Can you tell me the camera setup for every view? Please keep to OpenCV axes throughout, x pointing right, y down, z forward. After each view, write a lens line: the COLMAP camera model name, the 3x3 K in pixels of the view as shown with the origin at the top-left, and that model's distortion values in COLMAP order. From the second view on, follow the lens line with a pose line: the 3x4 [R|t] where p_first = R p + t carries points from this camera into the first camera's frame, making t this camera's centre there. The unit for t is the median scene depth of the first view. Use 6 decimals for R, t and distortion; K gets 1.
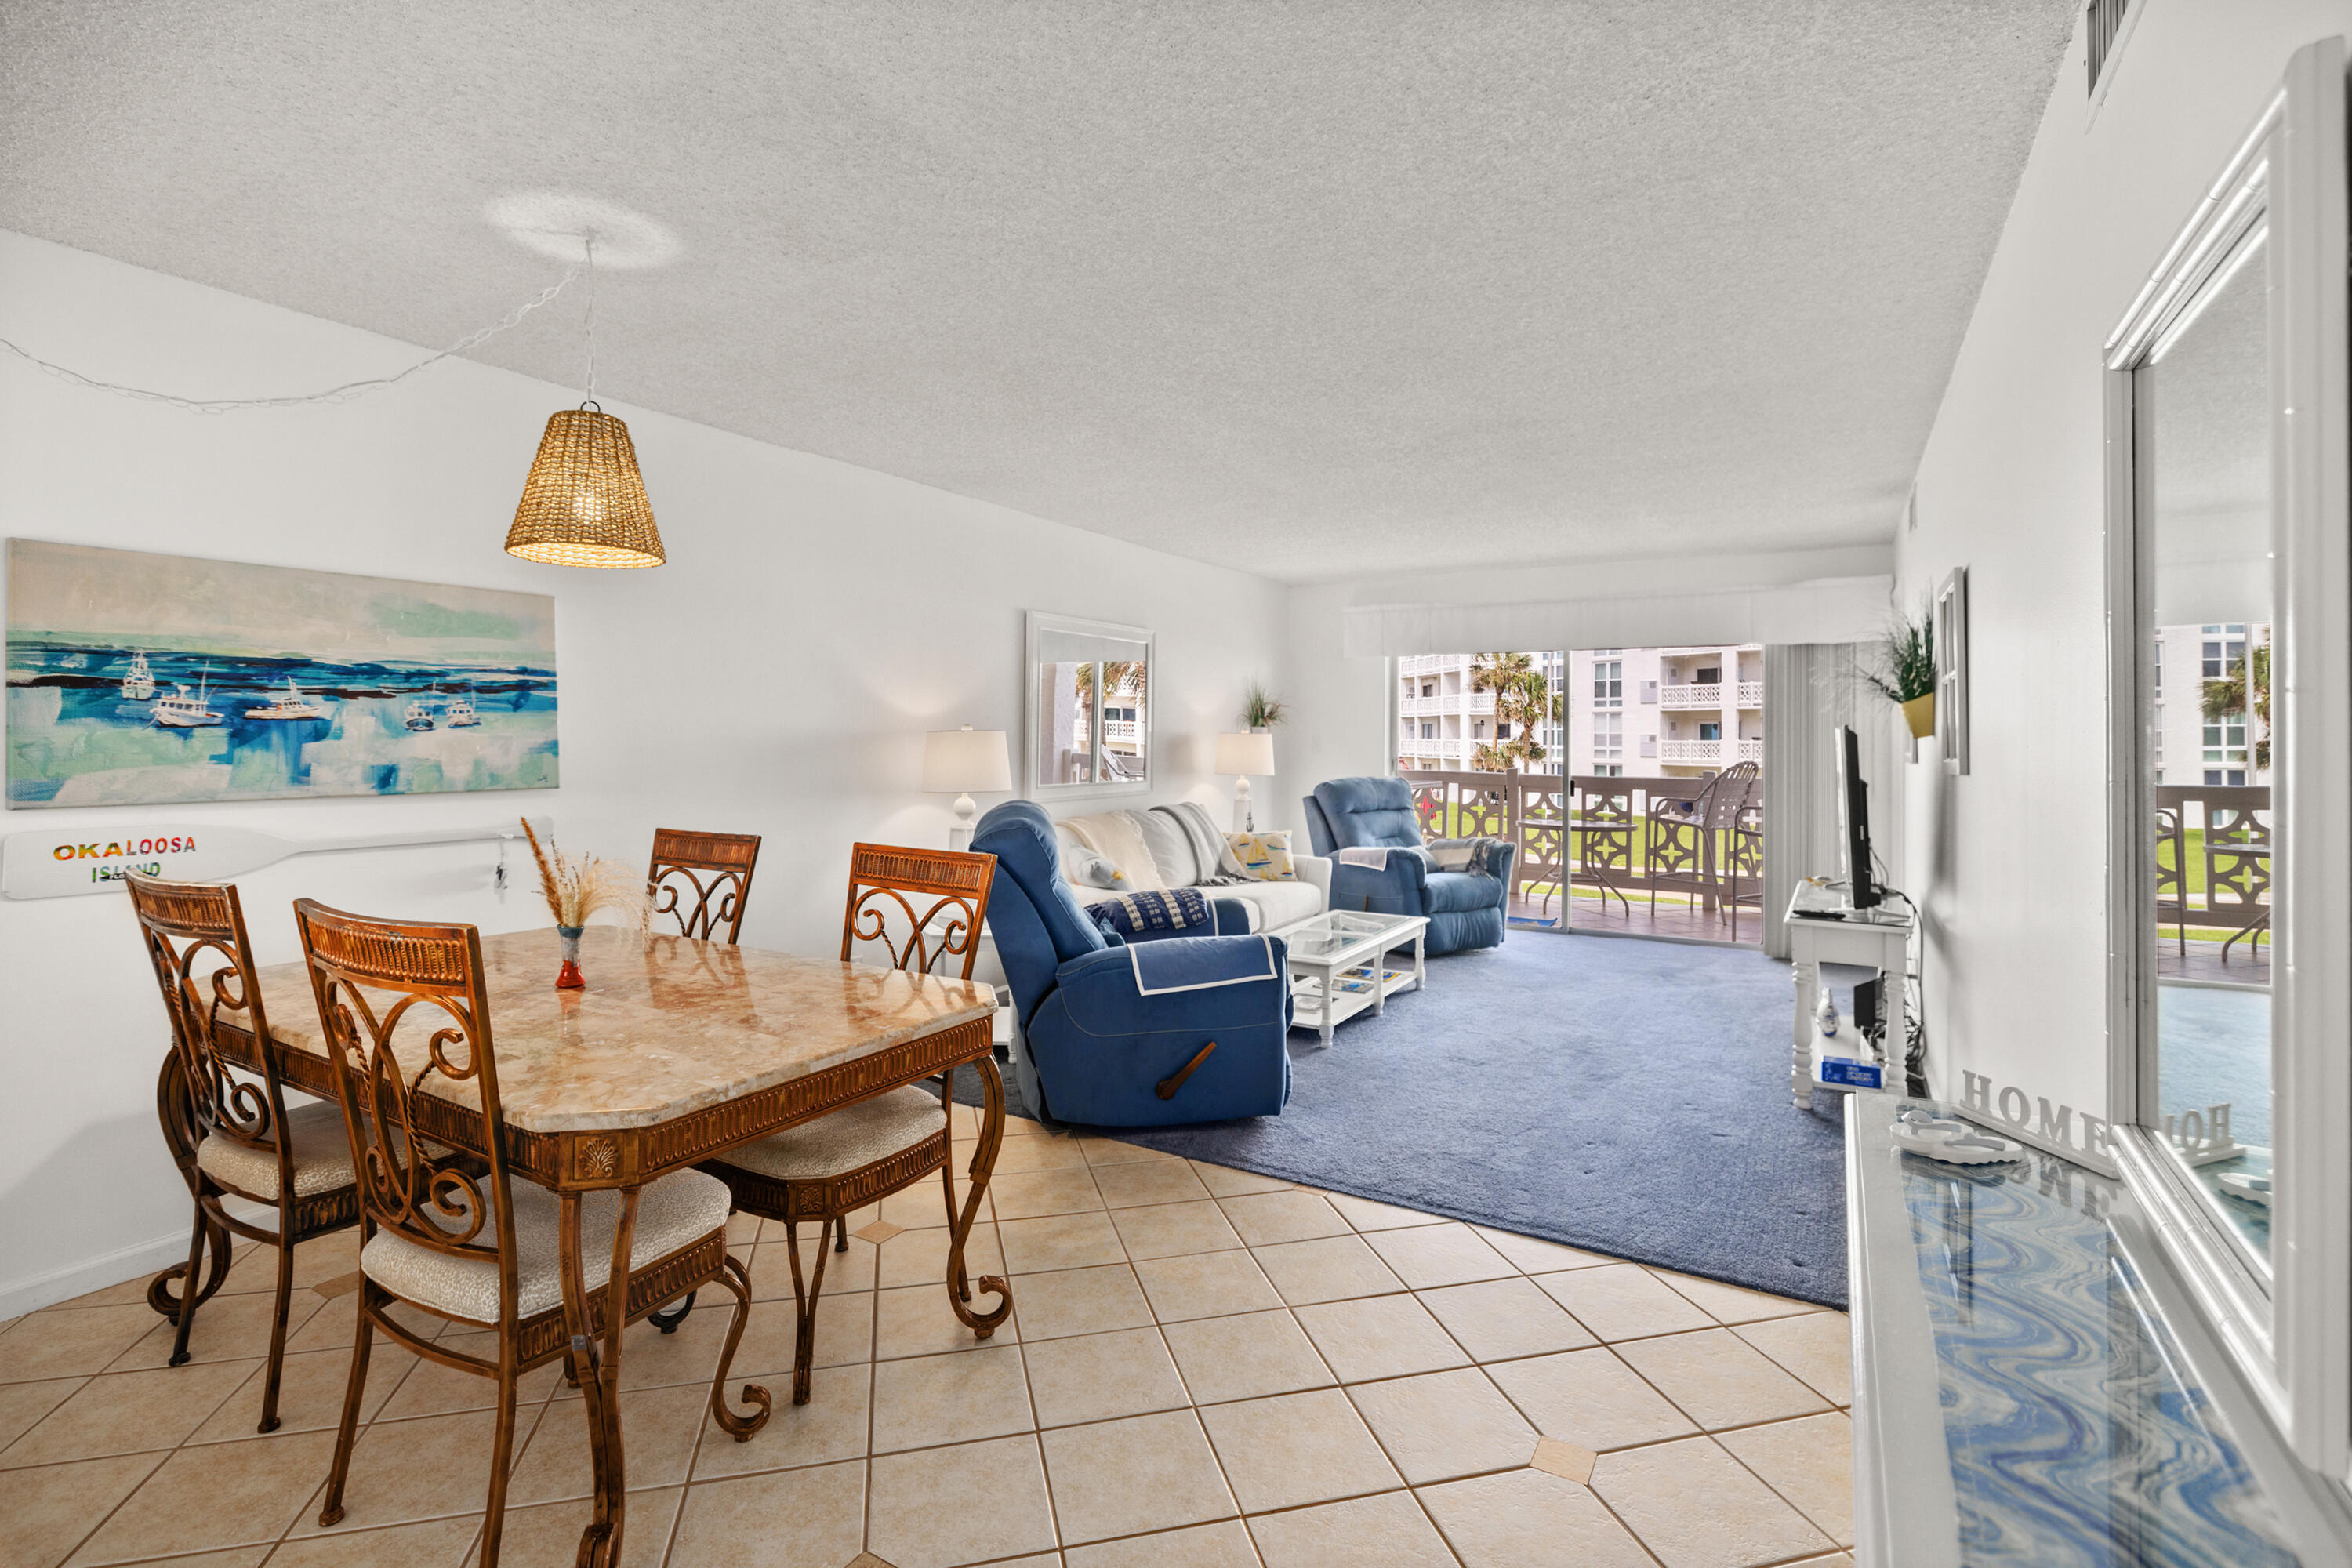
lens RADIAL K [[1084.6, 0, 1173.7], [0, 1084.6, 735.1], [0, 0, 1]] dist [0.001078, 0.000185]
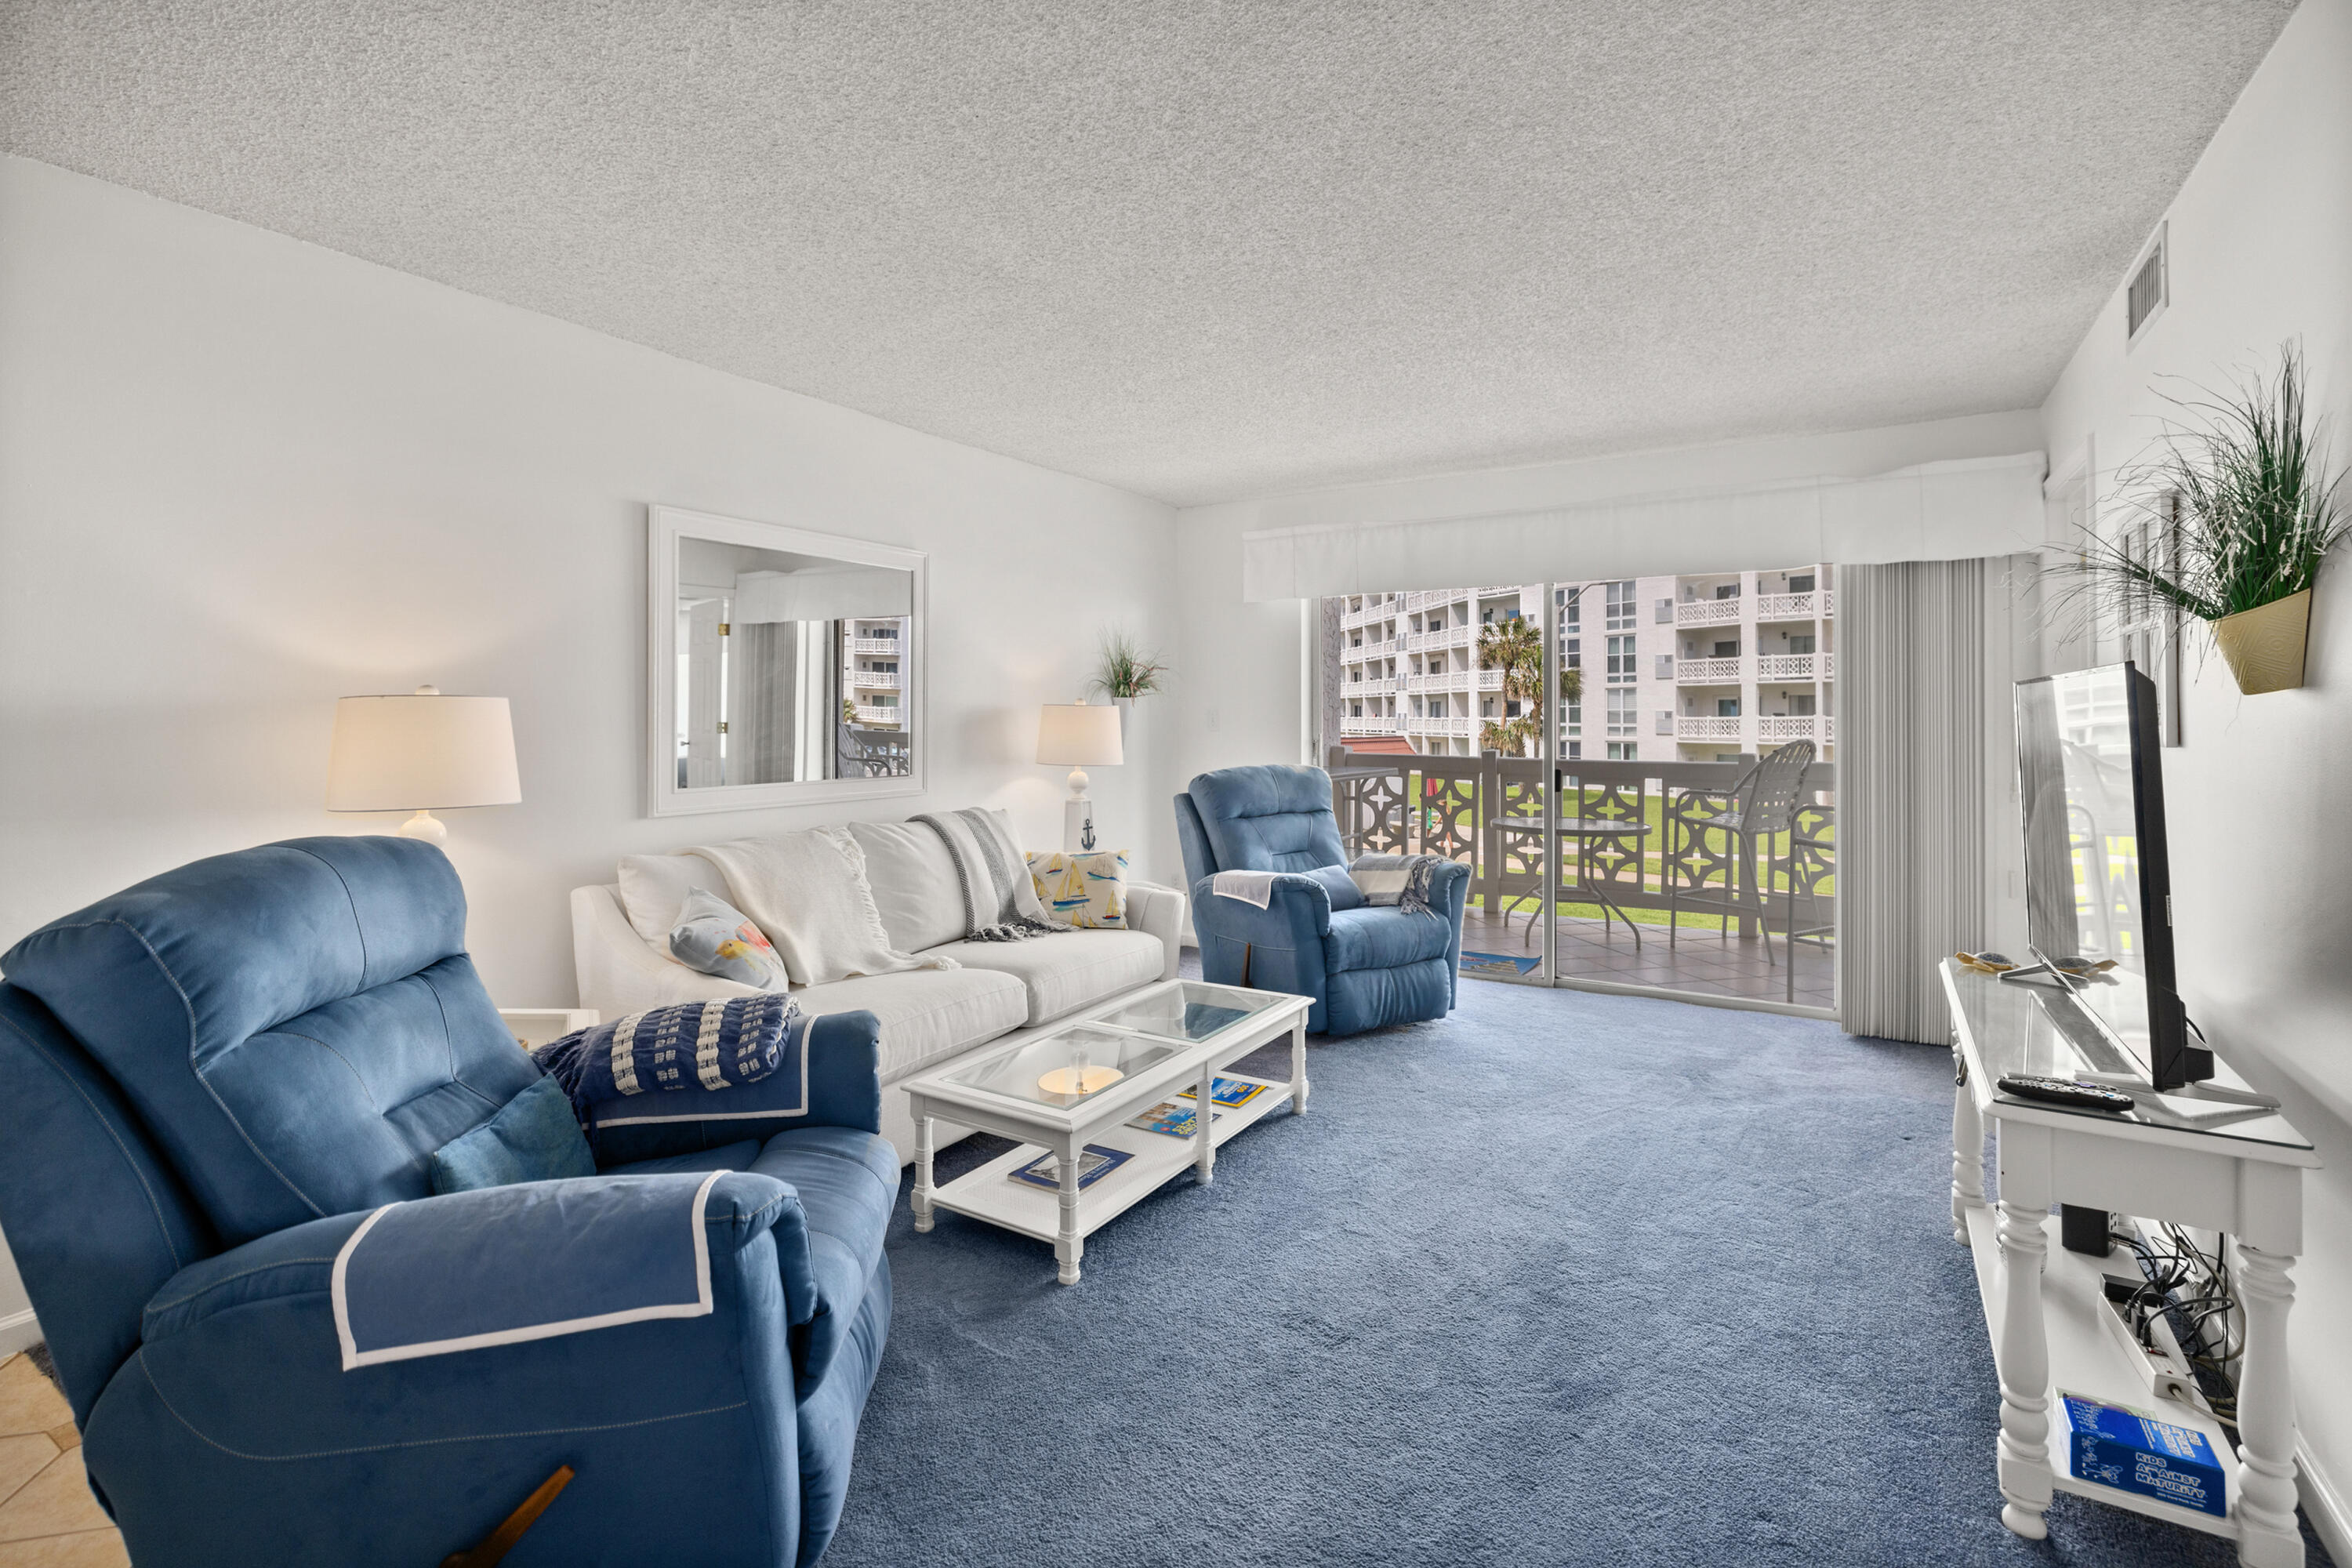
lens RADIAL K [[1077.9, 0, 1175.9], [0, 1077.9, 719.7], [0, 0, 1]] dist [-0.003096, -0.000345]
pose [[0.999890, -0.007177, -0.013002, 0.194992], [0.007222, 0.999968, 0.003439, 0.008386], [0.012977, -0.003532, 0.999910, 0.450144]]
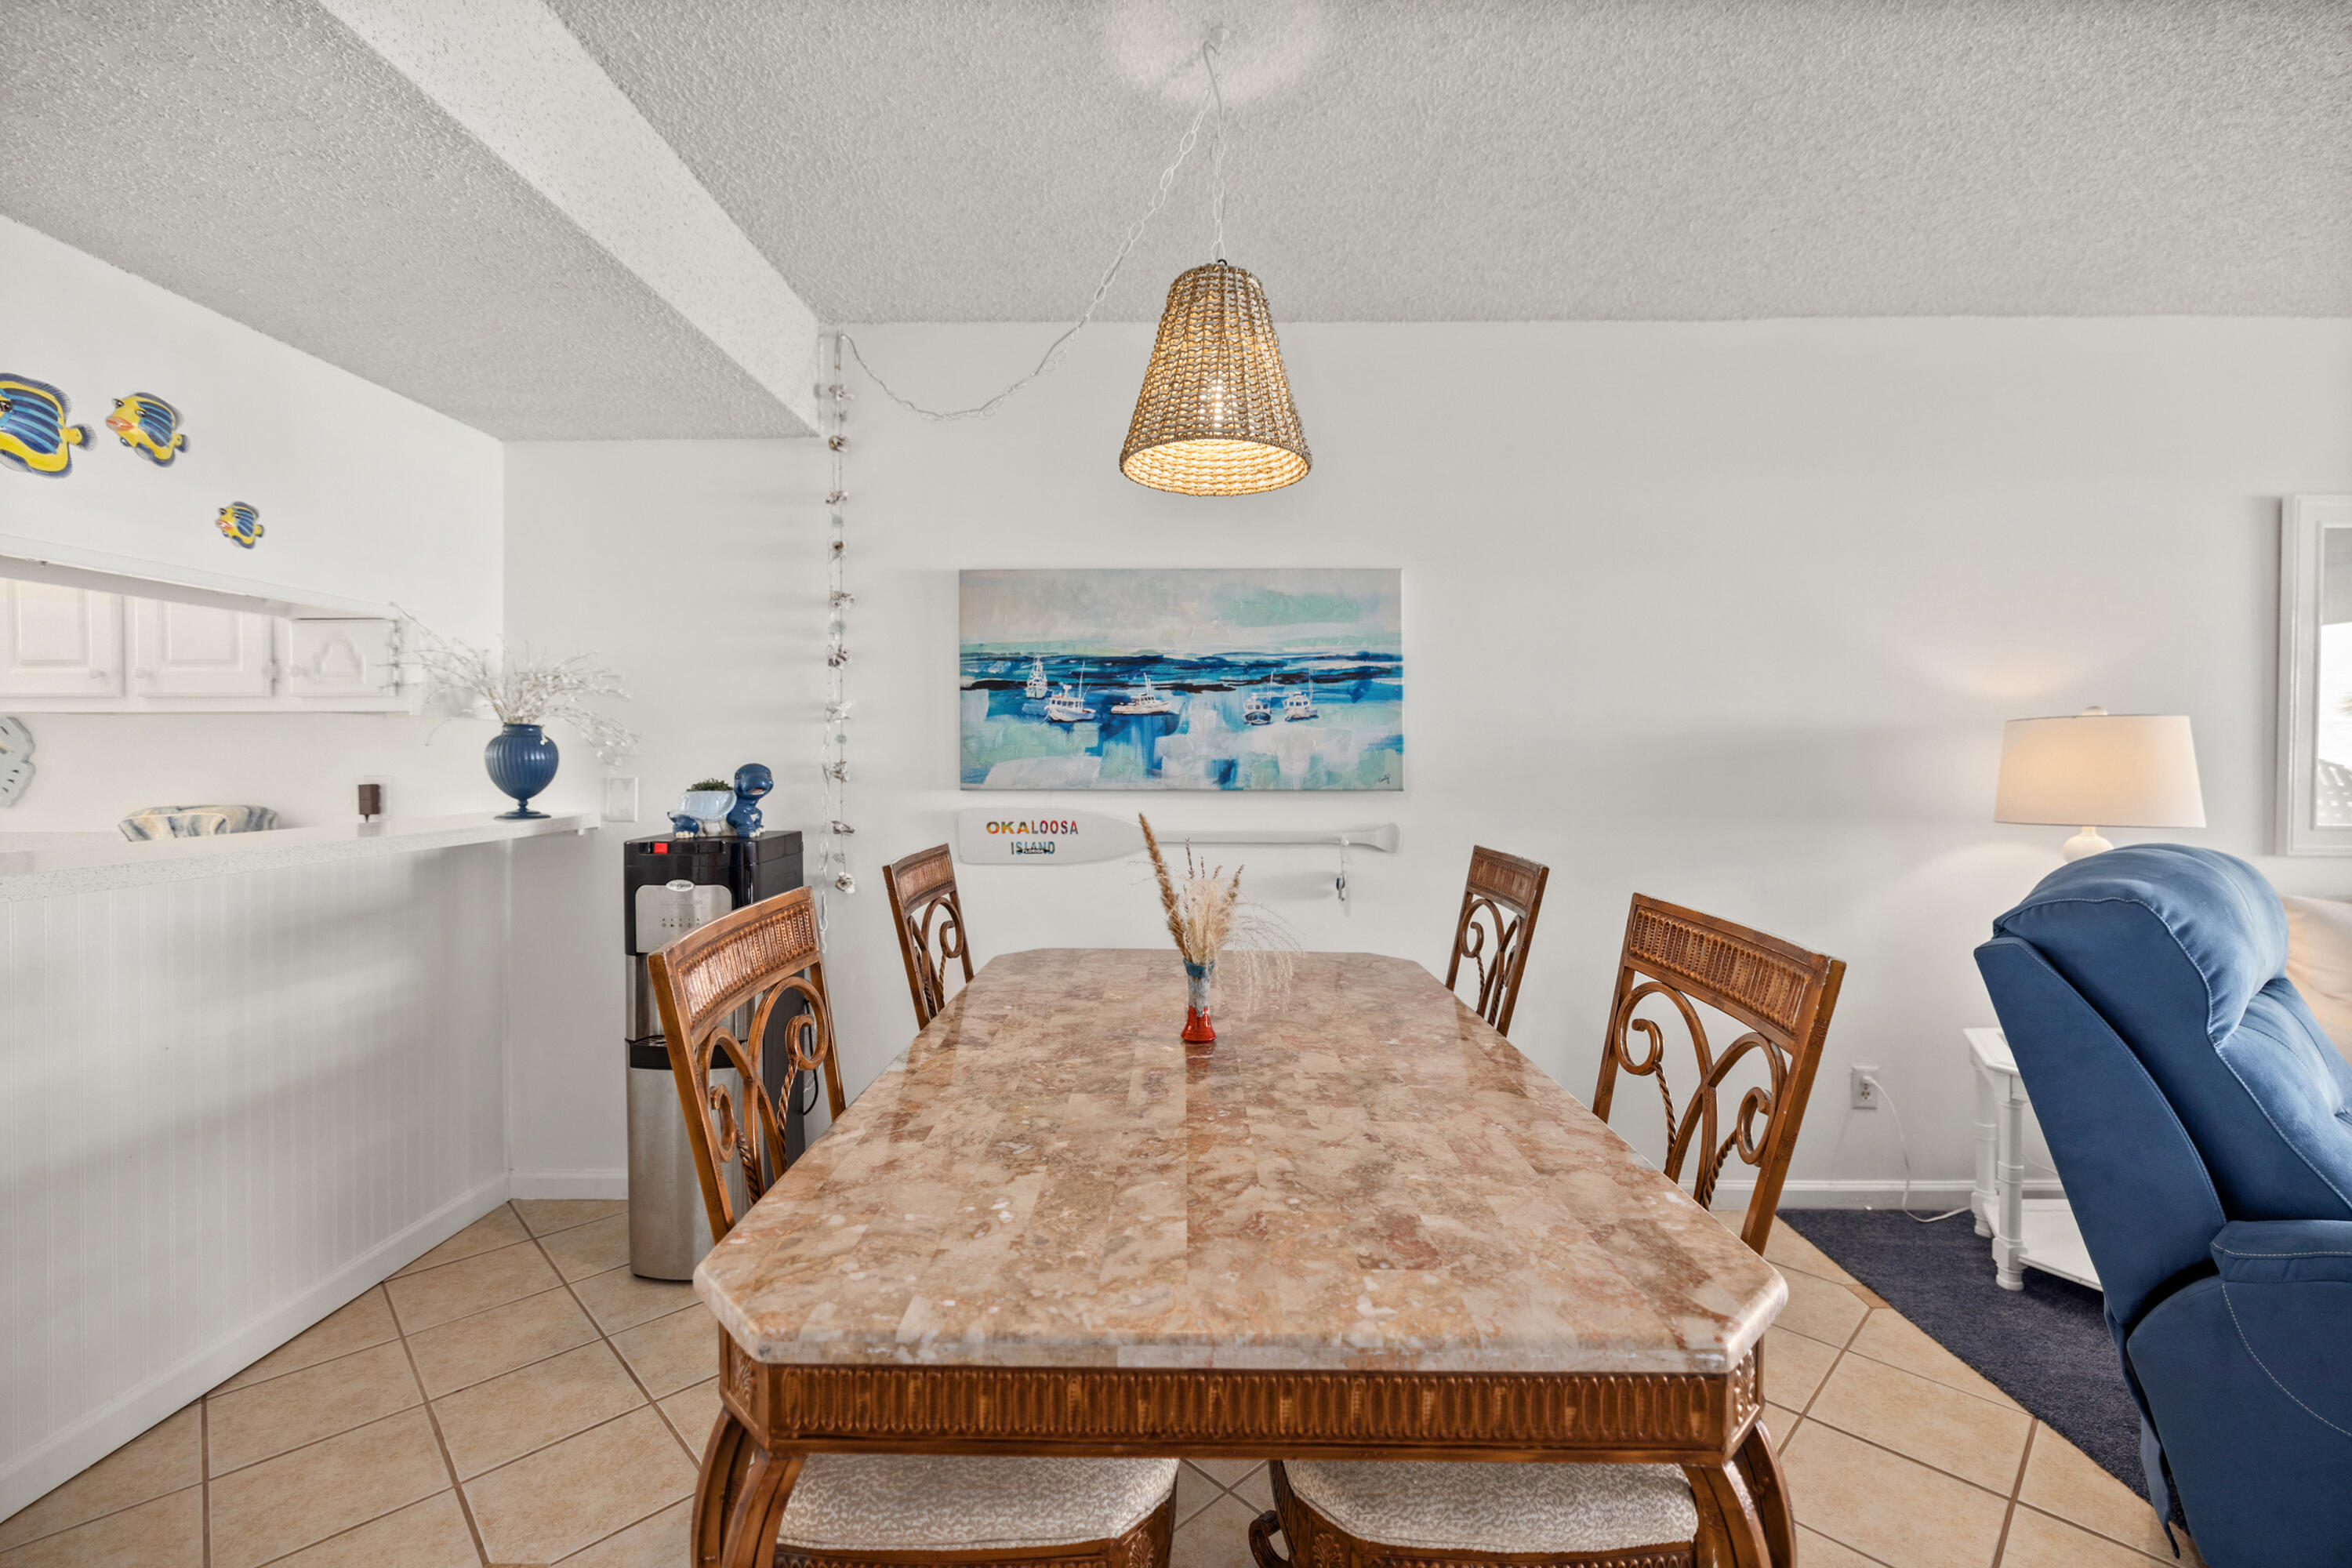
lens RADIAL K [[1012.8, 0, 1178.9], [0, 1012.8, 761.5], [0, 0, 1]] dist [-0.001111, -0.000304]
pose [[0.503353, 0.000090, -0.864081, 0.025171], [0.000885, 0.999999, 0.000620, 0.017831], [0.864080, -0.001077, 0.503353, 0.315201]]
